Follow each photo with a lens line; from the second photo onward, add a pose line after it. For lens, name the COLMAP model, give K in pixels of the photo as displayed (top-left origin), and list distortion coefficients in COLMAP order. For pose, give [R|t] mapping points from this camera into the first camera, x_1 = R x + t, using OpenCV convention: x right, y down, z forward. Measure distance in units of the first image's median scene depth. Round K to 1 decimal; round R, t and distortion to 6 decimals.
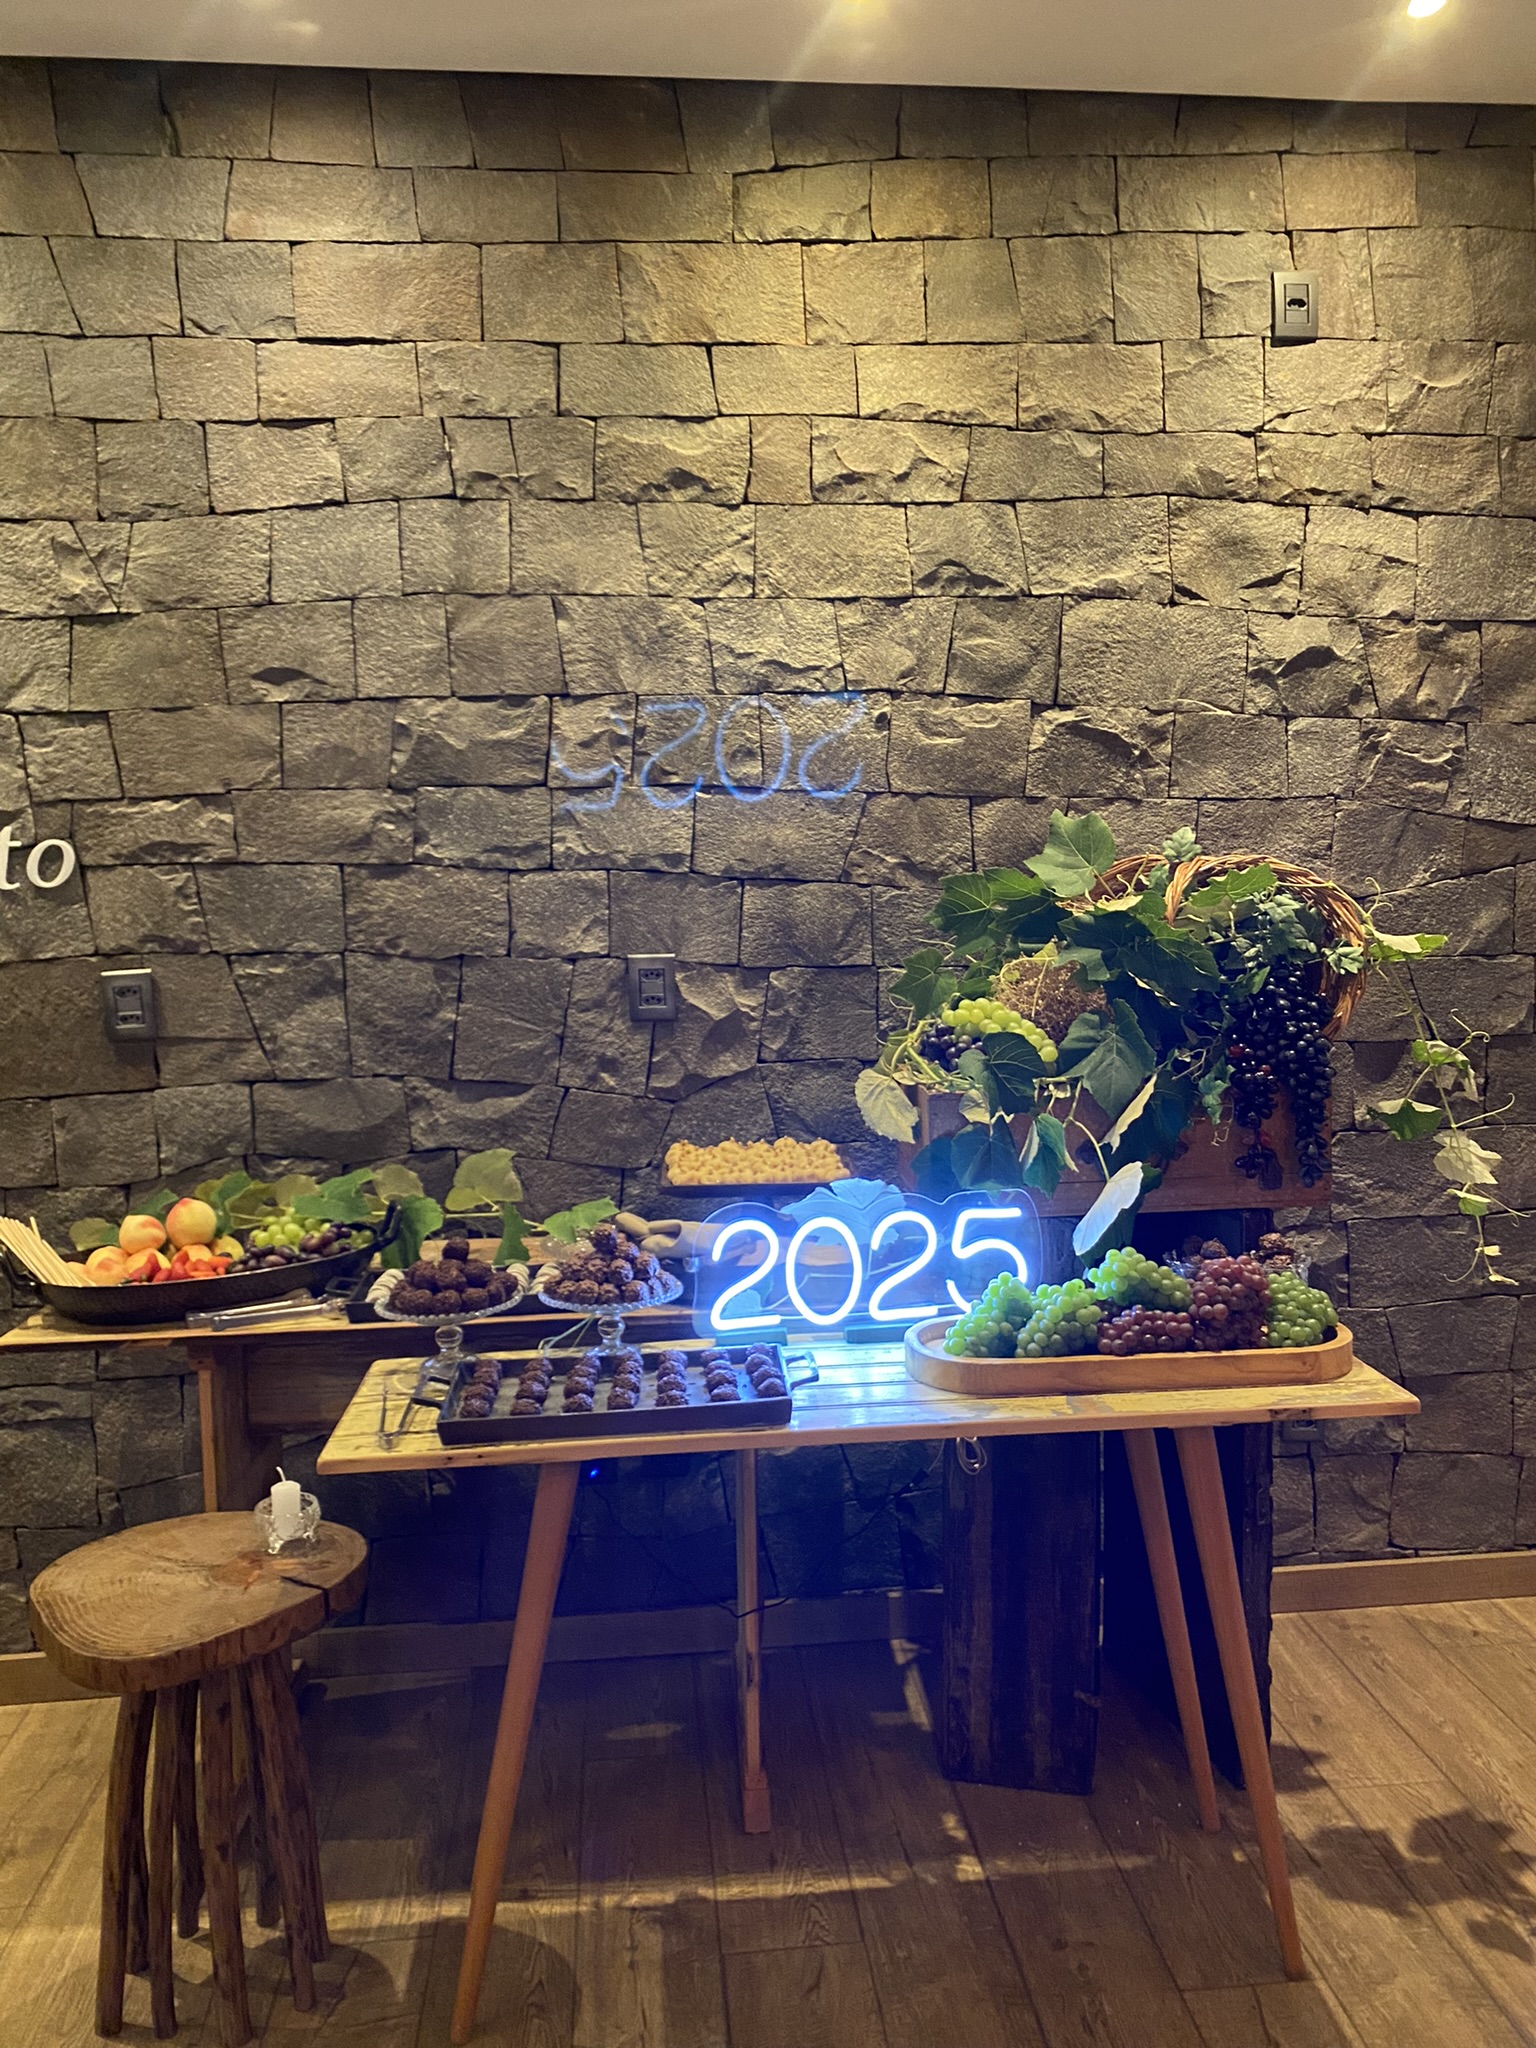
lens RADIAL K [[1583.4, 0, 800.1], [0, 1583.4, 1017.7], [0, 0, 1]] dist [0.003671, -0.004769]
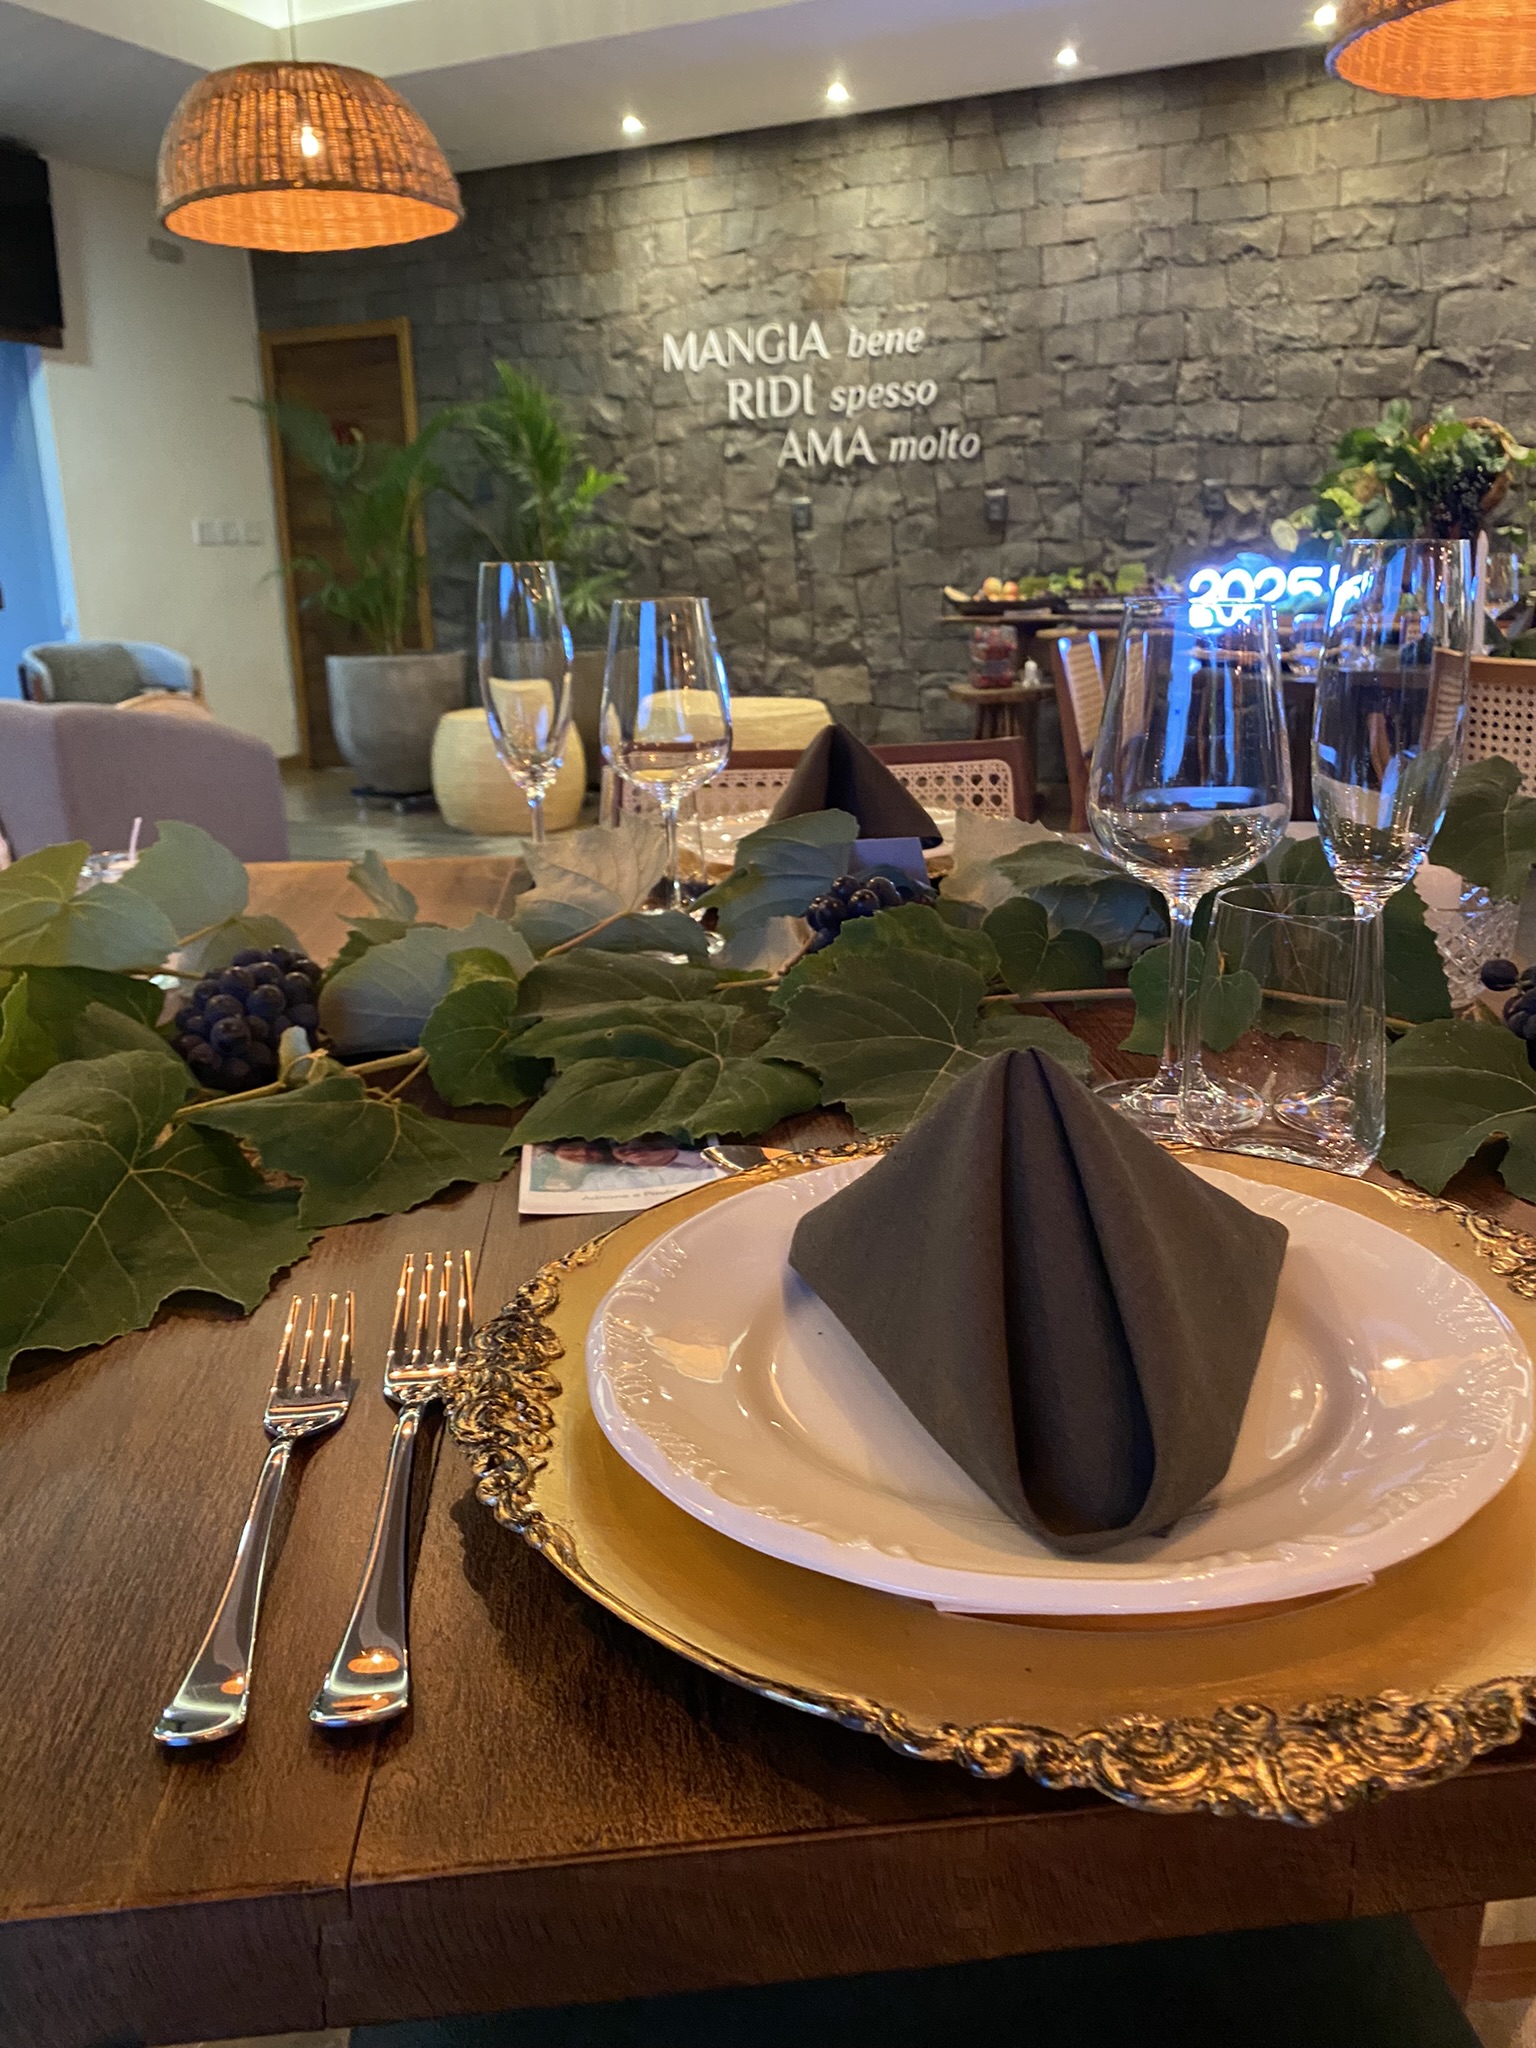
lens RADIAL K [[1583.4, 0, 769.7], [0, 1583.4, 1011.0], [0, 0, 1]] dist [0.003671, -0.004769]
pose [[0.852696, 0.142955, -0.502468, 0.606980], [-0.041229, 0.977246, 0.208066, 0.254492], [0.520779, -0.156701, 0.839187, -1.326371]]
